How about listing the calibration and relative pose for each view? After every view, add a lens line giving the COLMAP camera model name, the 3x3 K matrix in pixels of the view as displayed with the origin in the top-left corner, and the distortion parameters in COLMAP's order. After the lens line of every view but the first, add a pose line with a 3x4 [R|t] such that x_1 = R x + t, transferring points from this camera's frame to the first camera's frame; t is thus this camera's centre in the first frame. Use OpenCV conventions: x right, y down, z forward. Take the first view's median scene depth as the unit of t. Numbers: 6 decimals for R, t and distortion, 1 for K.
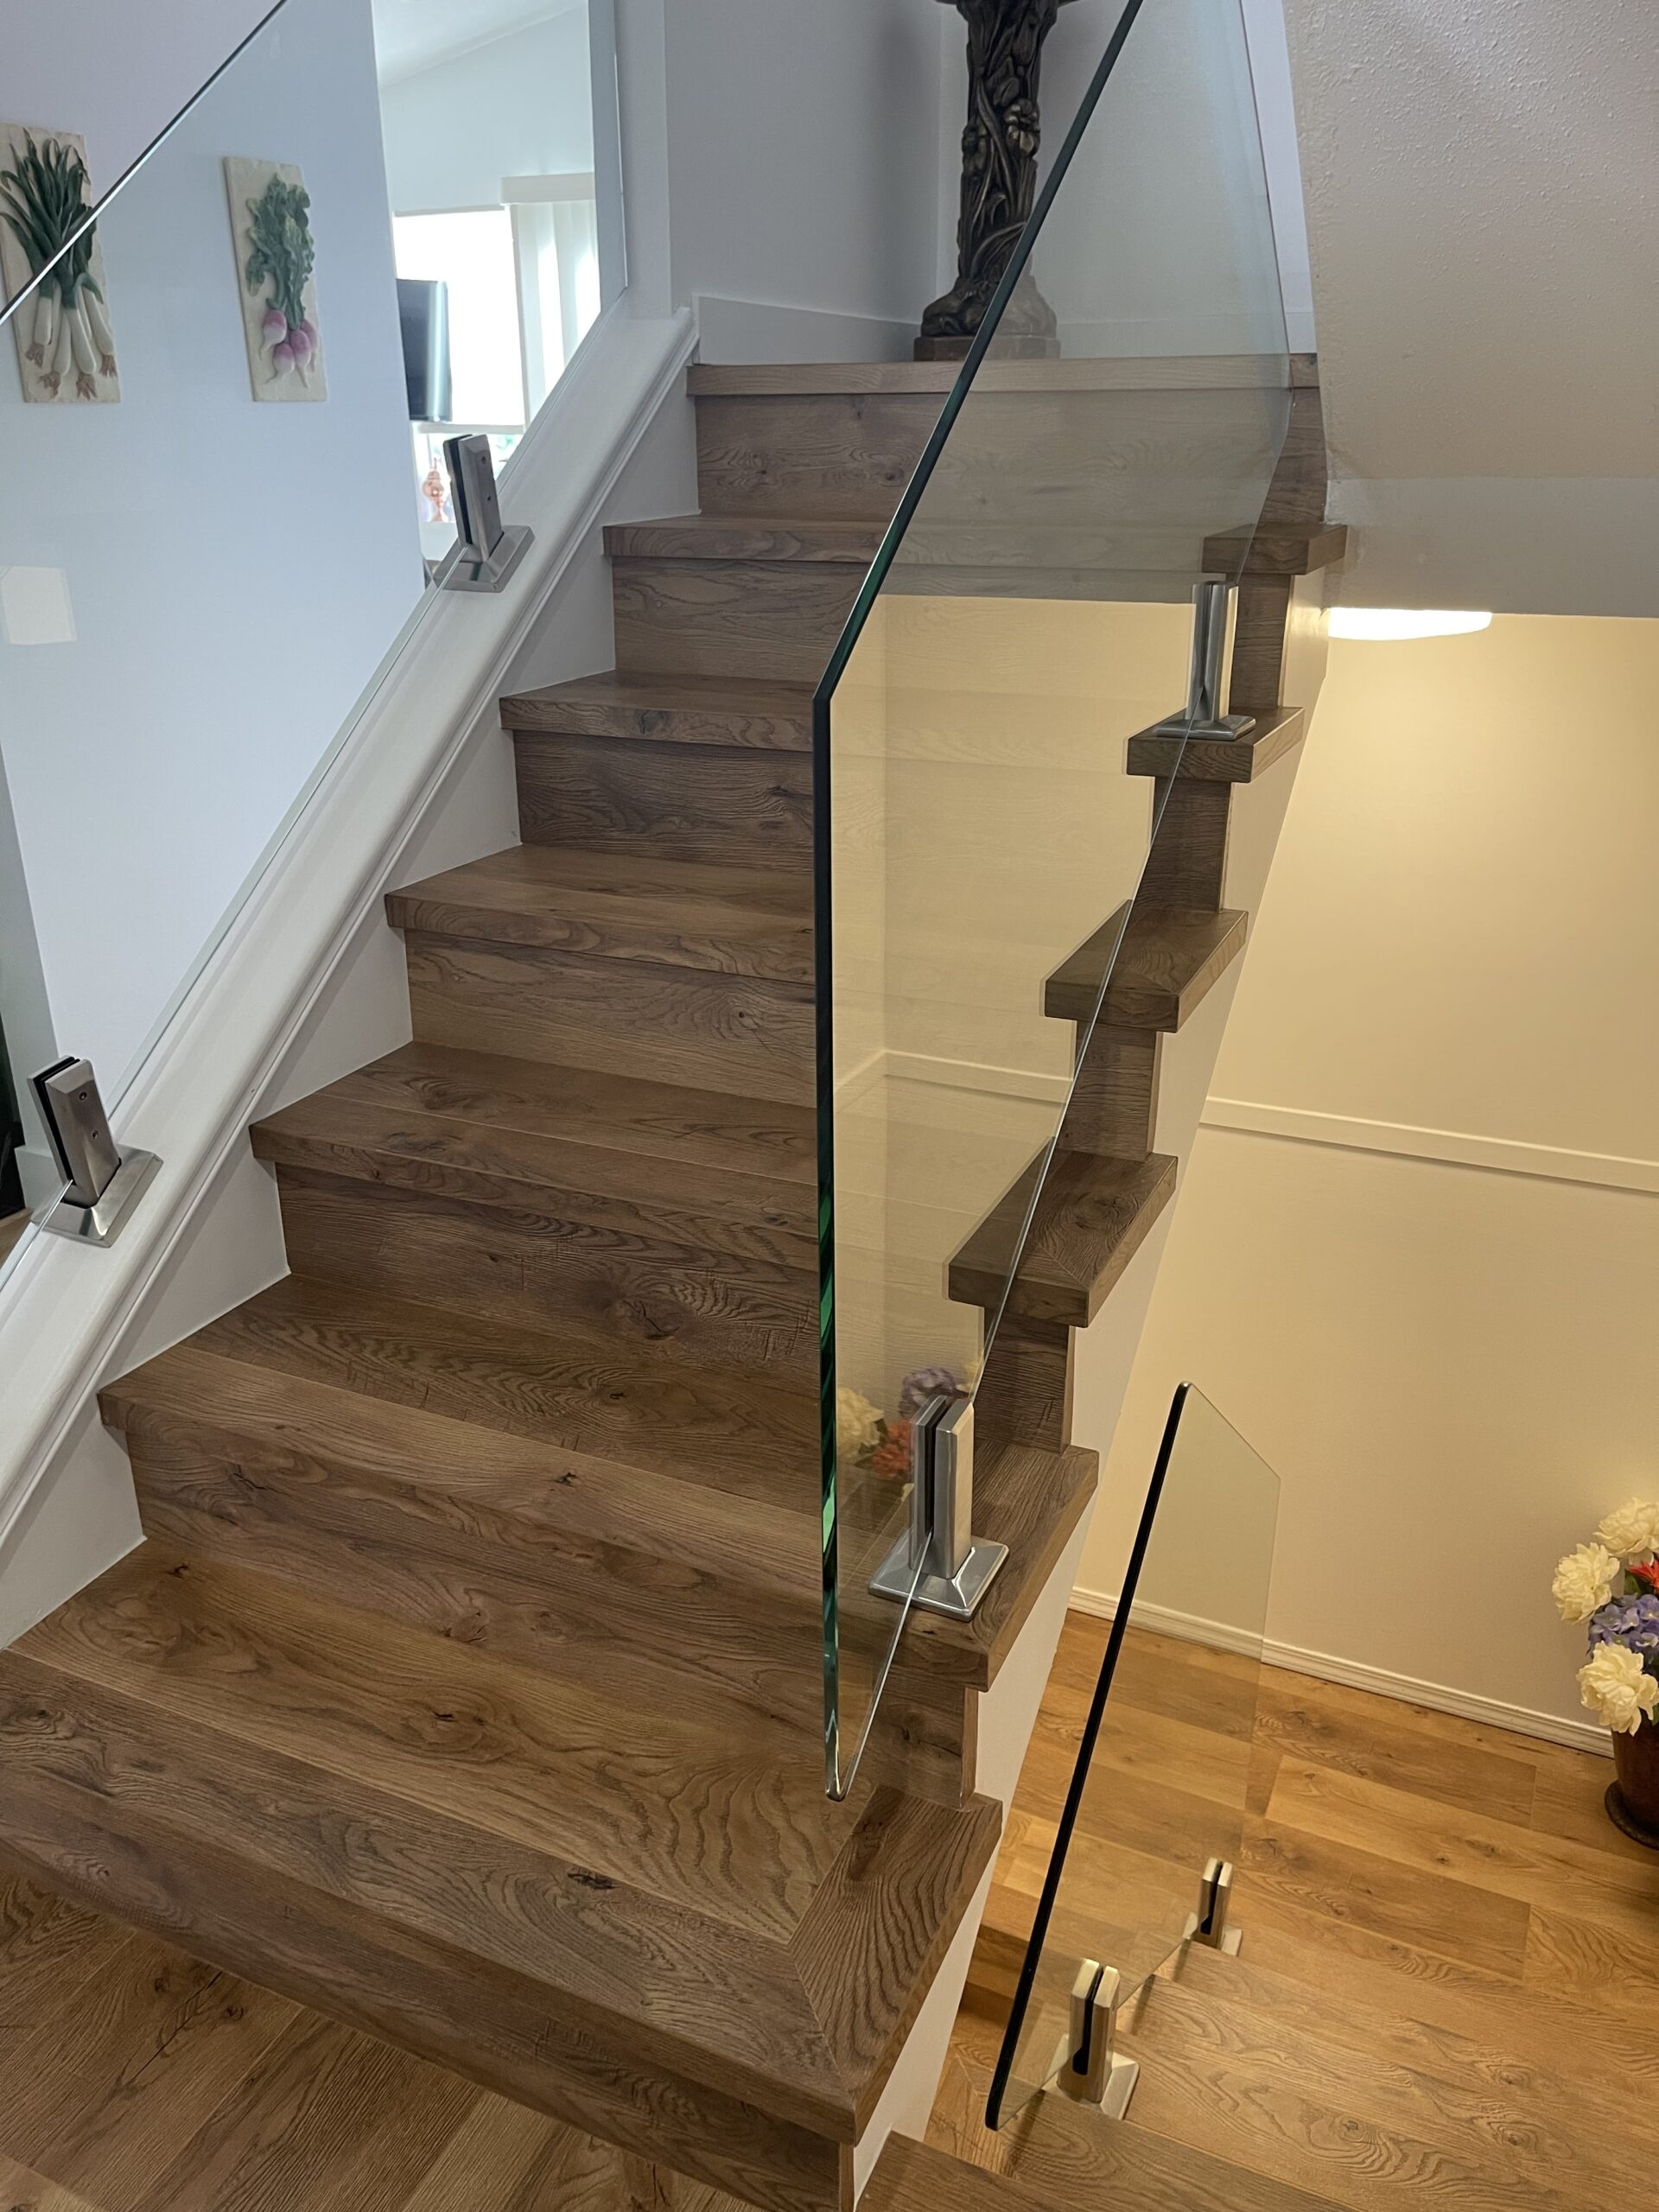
lens RADIAL K [[1683.0, 0, 832.1], [0, 1683.0, 1091.5], [0, 0, 1]] dist [0.062101, -0.082732]
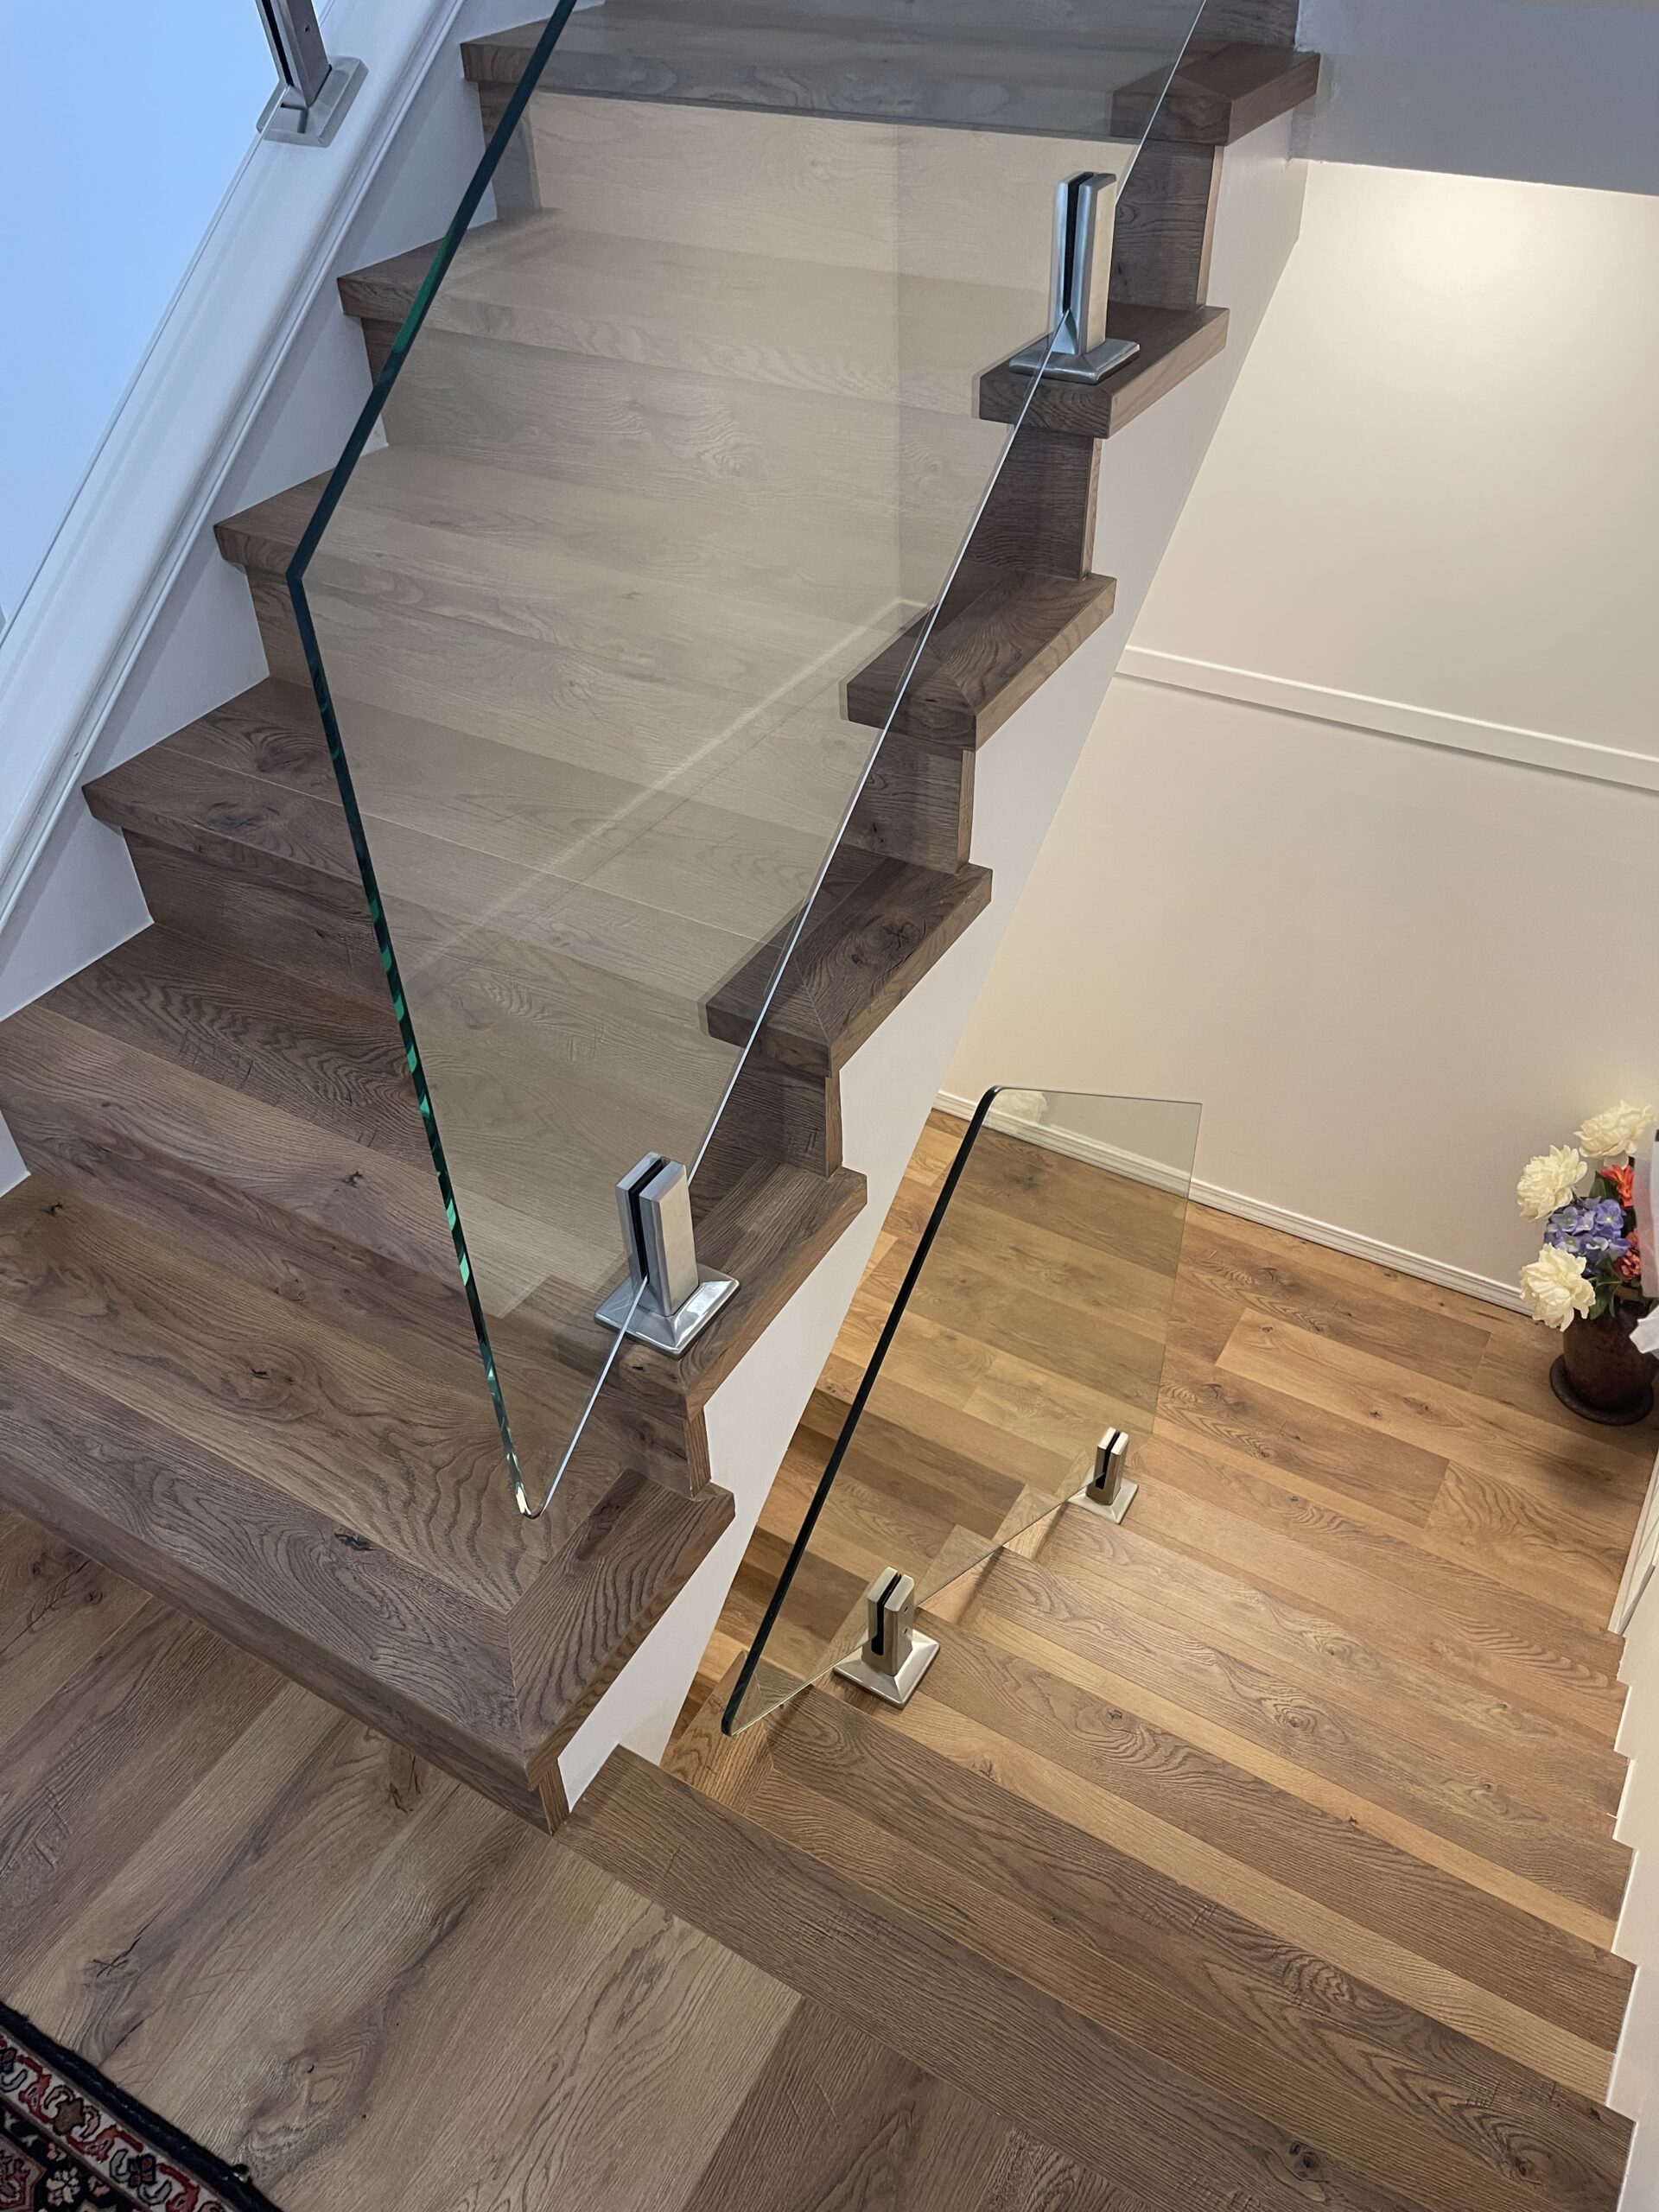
lens RADIAL K [[1683.0, 0, 832.1], [0, 1683.0, 1091.5], [0, 0, 1]] dist [0.062101, -0.082732]
pose [[0.994334, 0.048474, -0.094601, 0.221314], [-0.015483, 0.946526, 0.322256, -0.155402], [0.105163, -0.318965, 0.941914, 0.054890]]
